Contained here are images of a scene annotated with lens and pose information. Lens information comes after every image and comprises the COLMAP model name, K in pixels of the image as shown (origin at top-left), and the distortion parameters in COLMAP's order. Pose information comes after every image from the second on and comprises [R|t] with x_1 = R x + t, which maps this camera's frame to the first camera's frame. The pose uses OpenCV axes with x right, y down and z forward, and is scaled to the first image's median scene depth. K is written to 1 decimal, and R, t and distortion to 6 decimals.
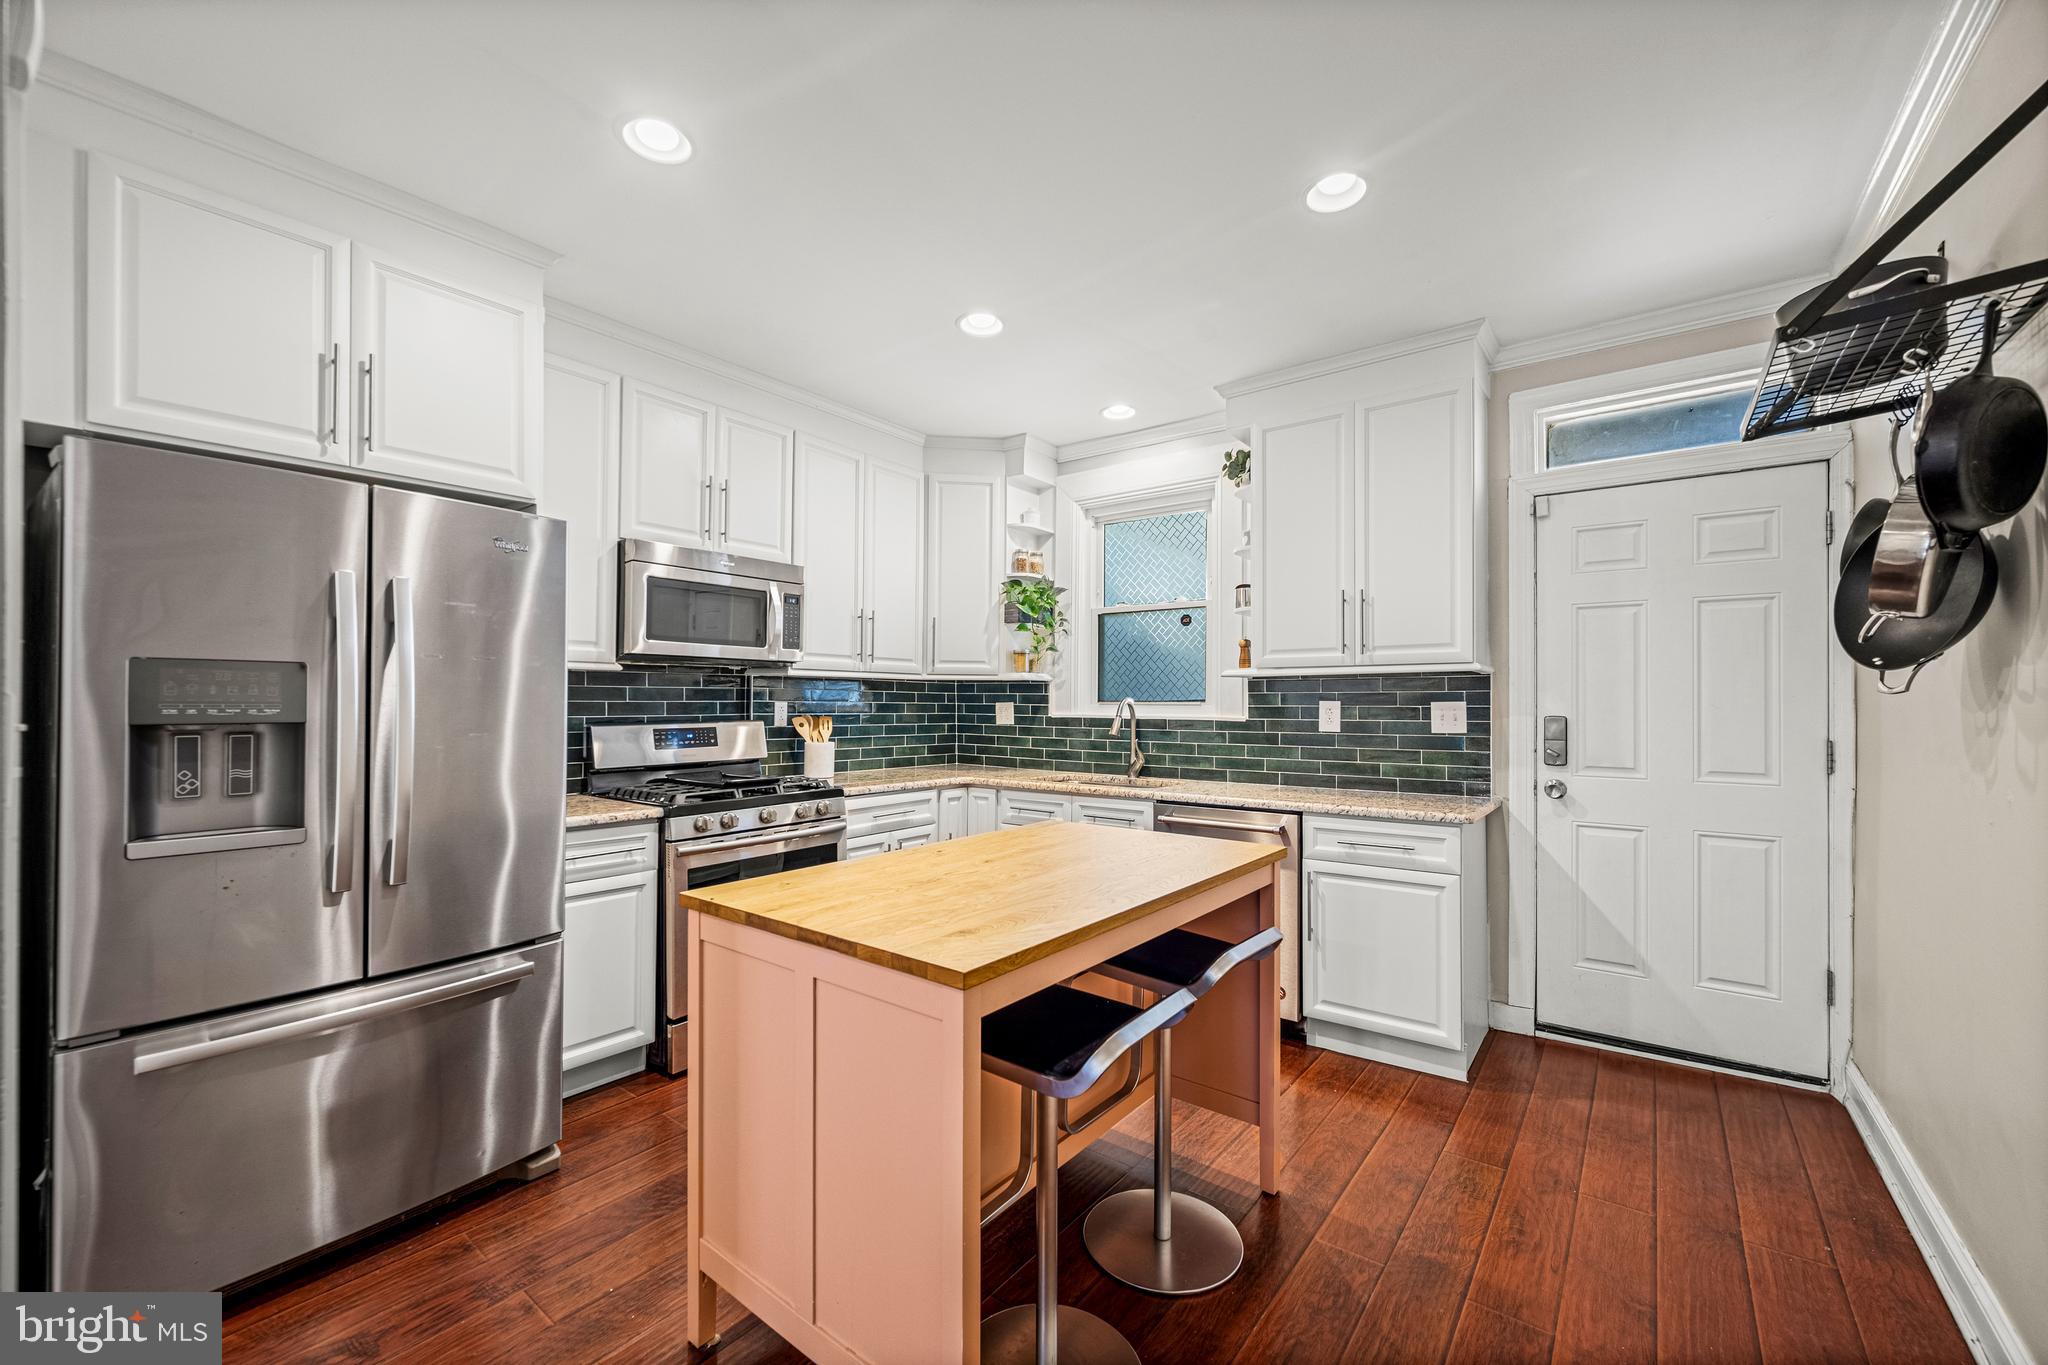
lens RADIAL K [[832.8, 0, 1006.4], [0, 832.8, 701.7], [0, 0, 1]] dist [-0.000924, 0.000788]
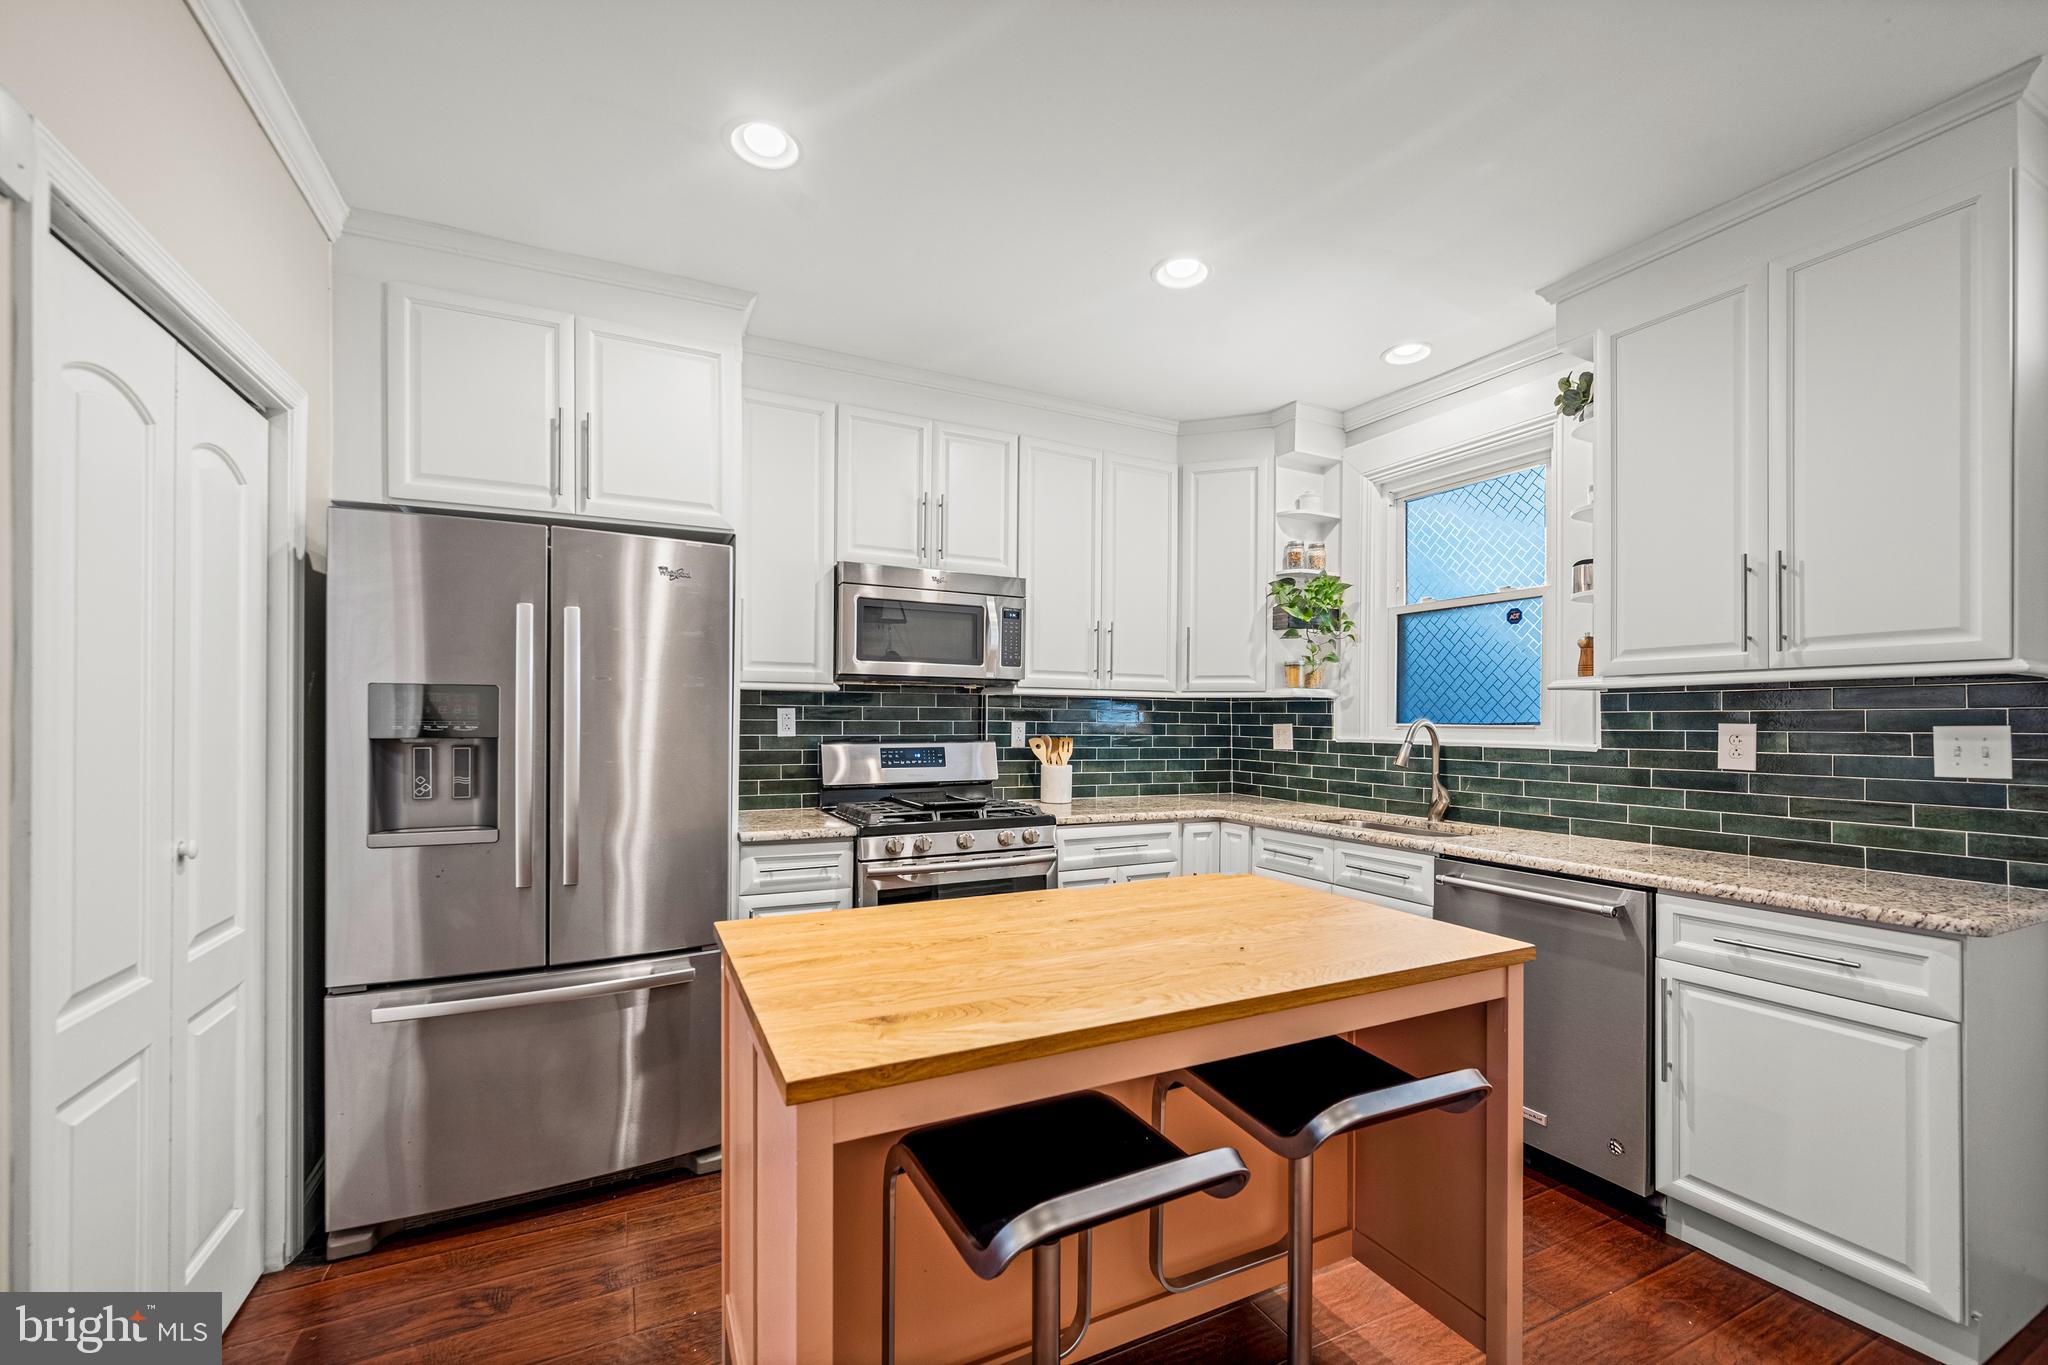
lens RADIAL K [[832.8, 0, 1021.7], [0, 832.8, 724.9], [0, 0, 1]] dist [-0.000924, 0.000788]
pose [[0.899986, 0.005137, -0.435888, 0.173073], [-0.004142, 0.999986, 0.003234, 0.000515], [0.435899, -0.001106, 0.899995, 0.157491]]
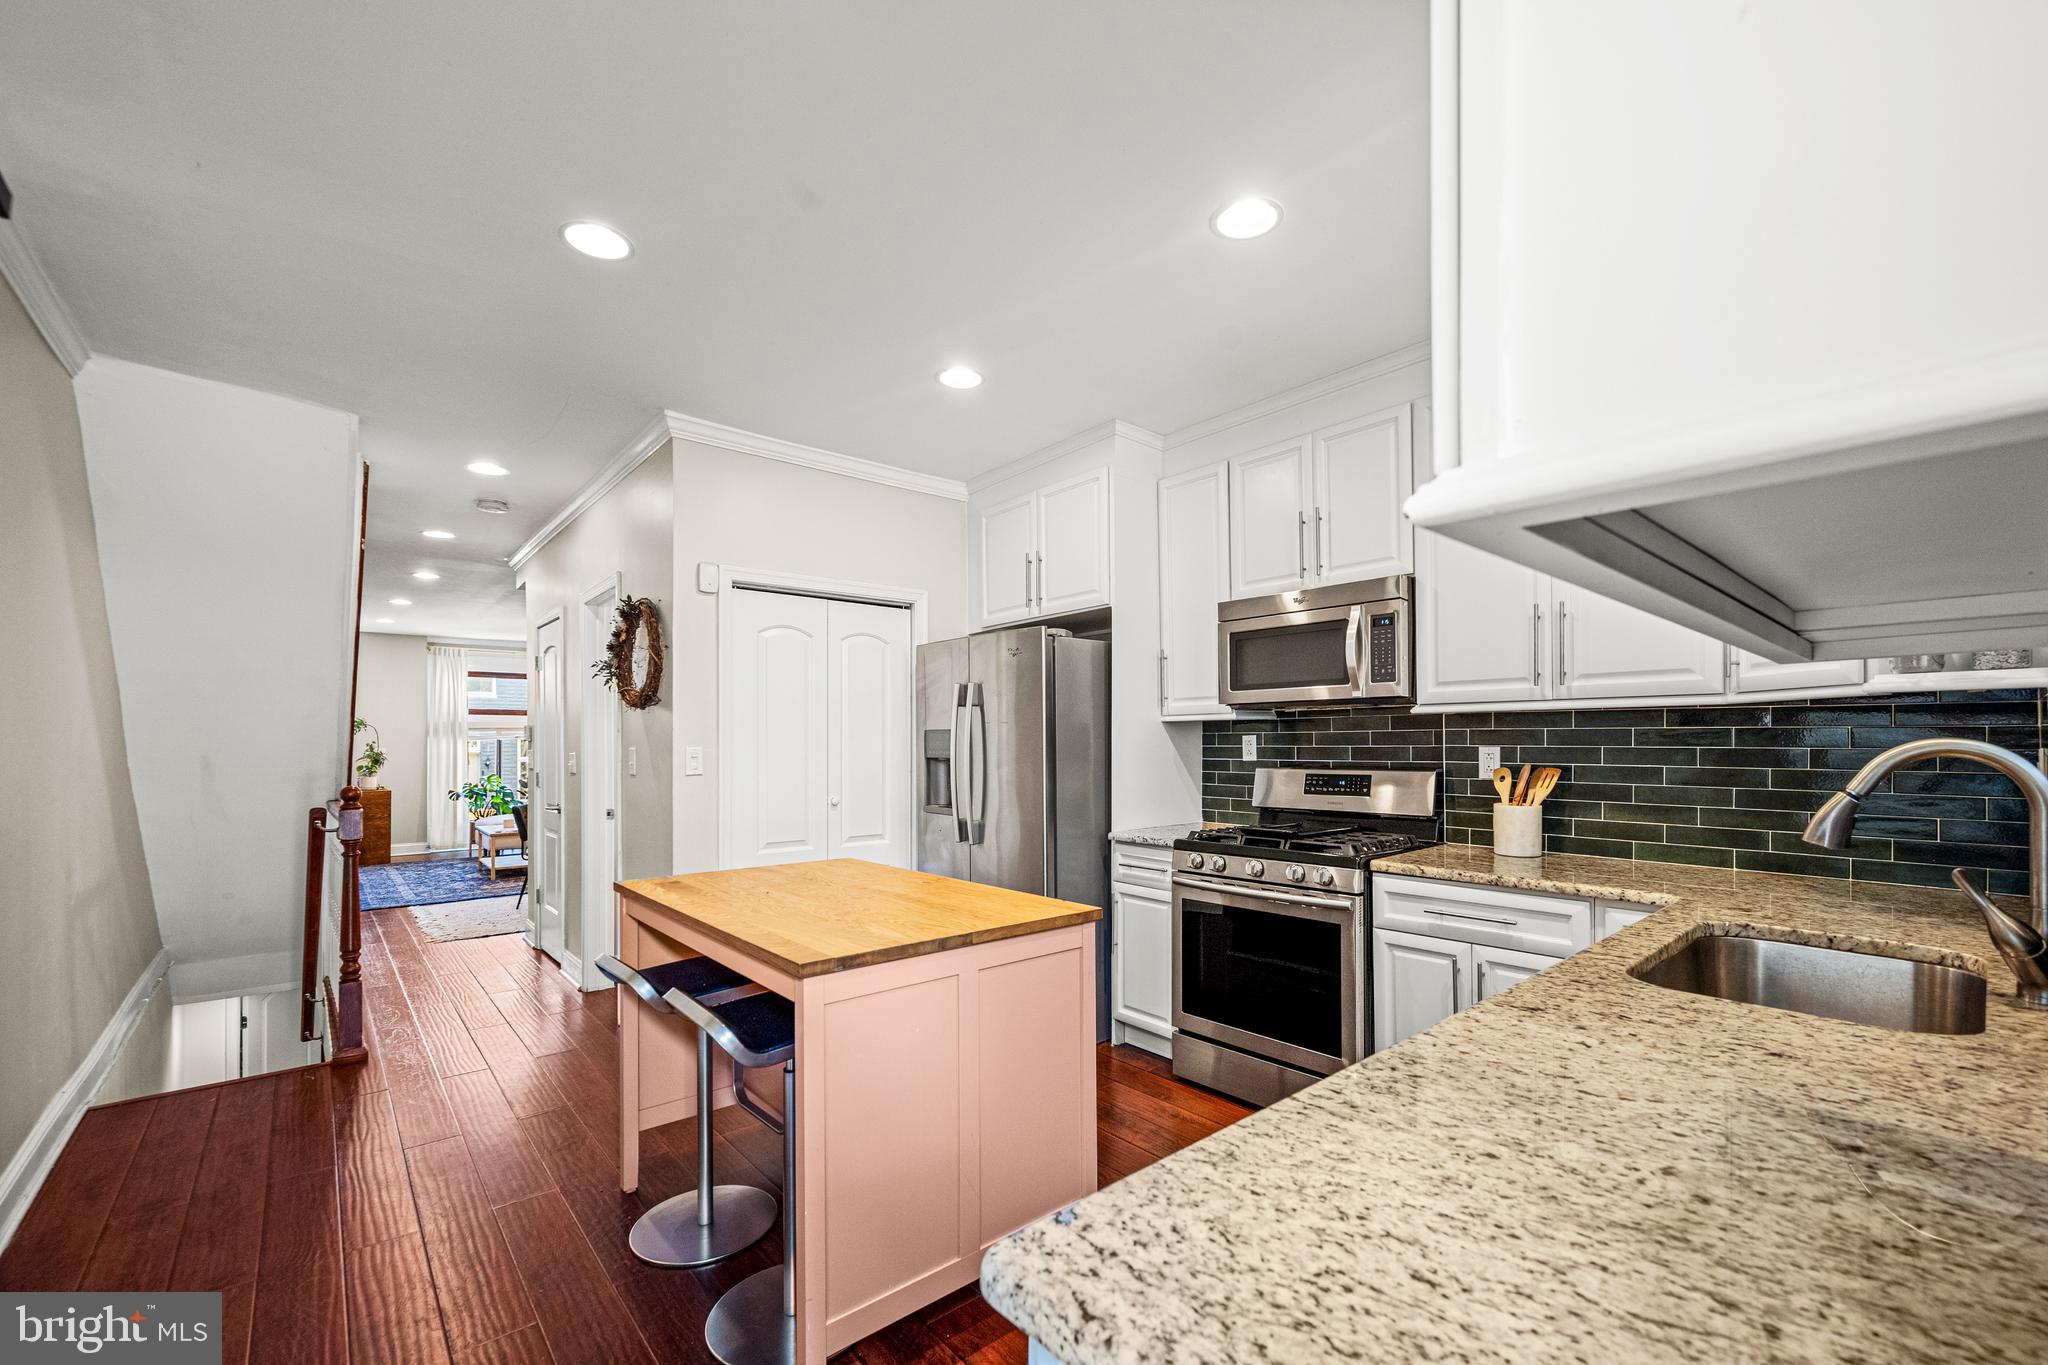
lens RADIAL K [[832.8, 0, 1007.1], [0, 832.8, 740.8], [0, 0, 1]] dist [-0.000924, 0.000788]
pose [[-0.205571, -0.006307, -0.978622, 0.631985], [0.002441, 0.999973, -0.006957, -0.000975], [0.978639, -0.003819, -0.205551, 0.842083]]
